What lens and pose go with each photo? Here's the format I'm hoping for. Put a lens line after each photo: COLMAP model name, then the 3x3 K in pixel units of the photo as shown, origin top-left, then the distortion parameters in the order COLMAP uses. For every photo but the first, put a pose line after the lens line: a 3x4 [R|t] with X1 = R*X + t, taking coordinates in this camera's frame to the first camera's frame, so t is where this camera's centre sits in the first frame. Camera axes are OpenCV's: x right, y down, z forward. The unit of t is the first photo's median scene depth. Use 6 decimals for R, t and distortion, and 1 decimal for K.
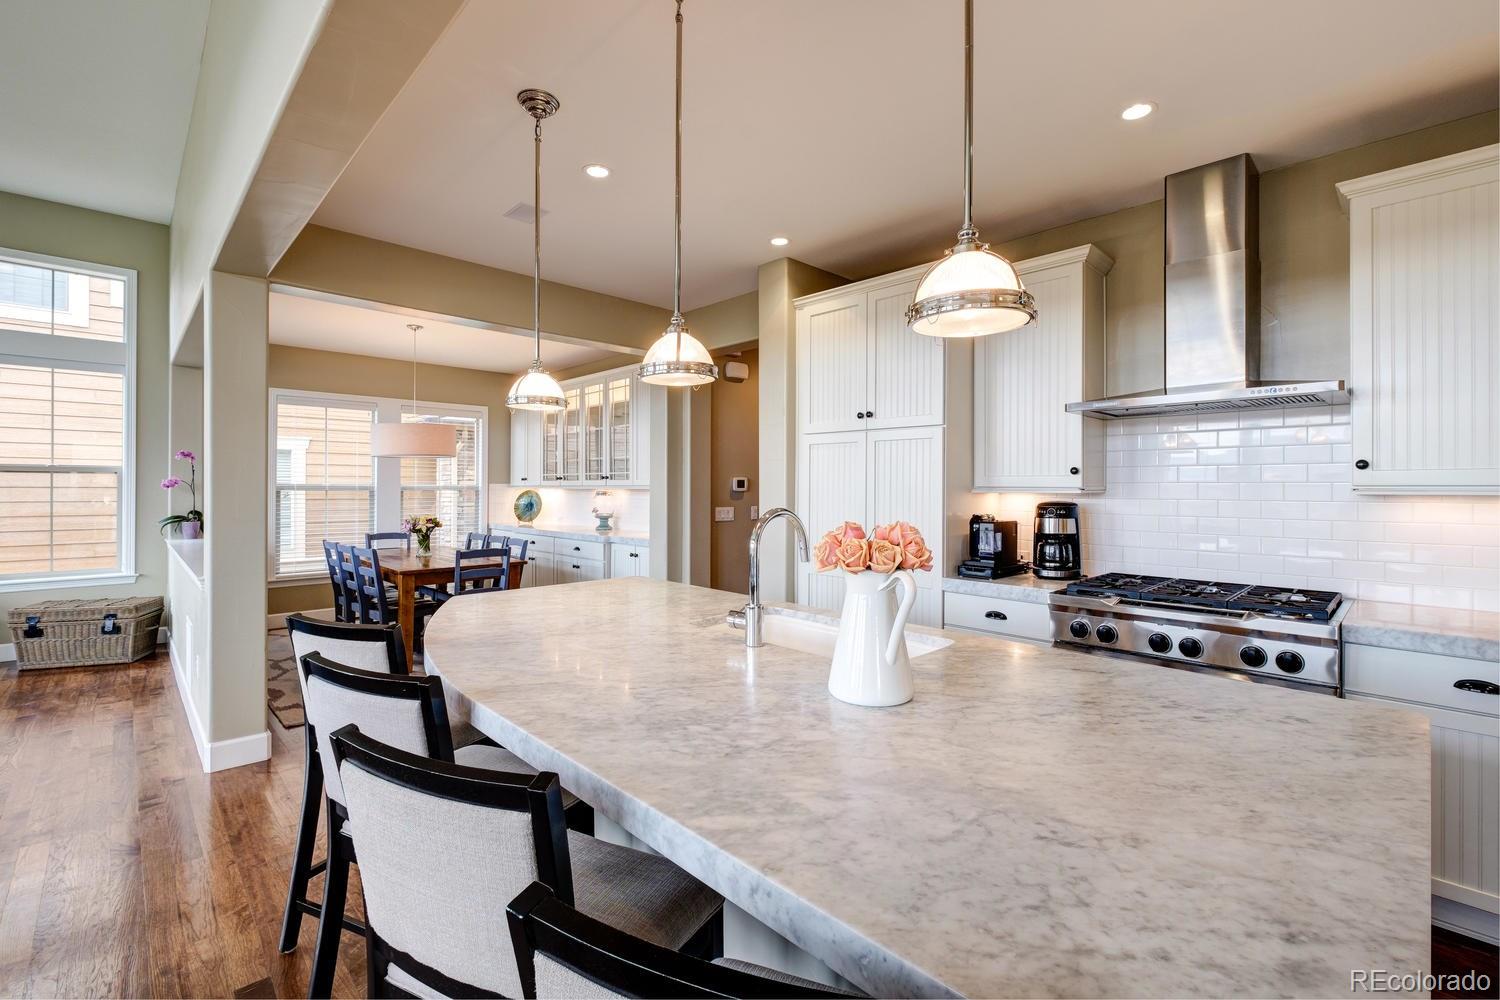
lens RADIAL K [[689.6, 0, 743.7], [0, 689.6, 485.7], [0, 0, 1]] dist [0.003314, 0.000604]
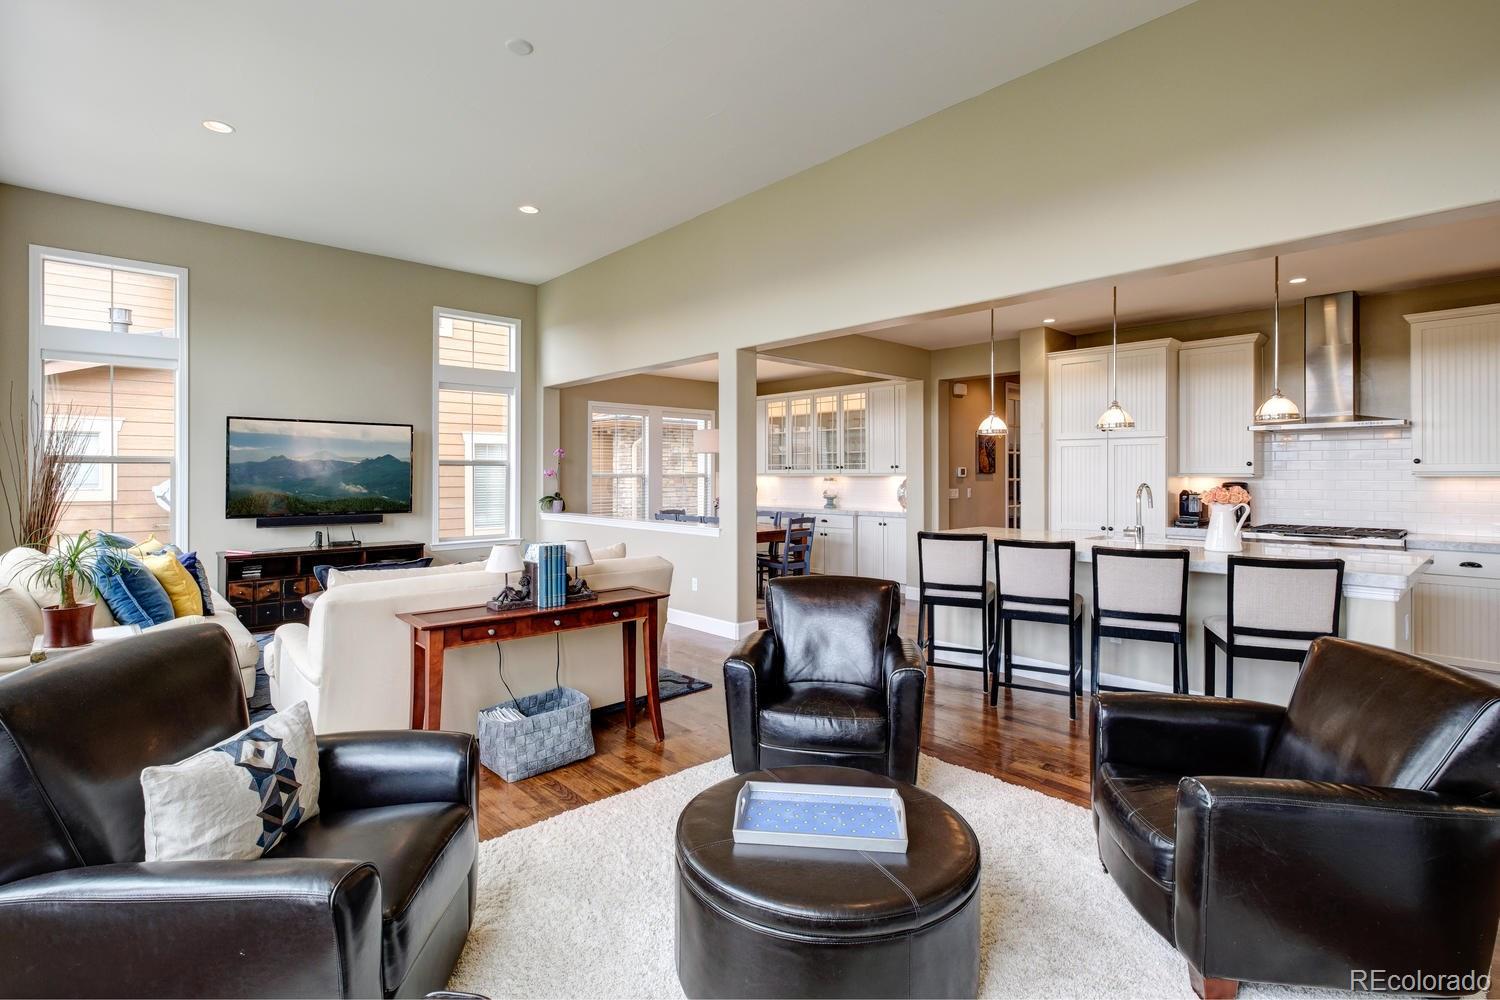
lens RADIAL K [[689.6, 0, 790.6], [0, 689.6, 474.0], [0, 0, 1]] dist [0.003314, 0.000604]
pose [[0.999870, -0.003299, -0.015762, -0.578083], [0.003325, 0.999993, 0.001660, -0.003037], [0.015757, -0.001712, 0.999874, -0.672139]]
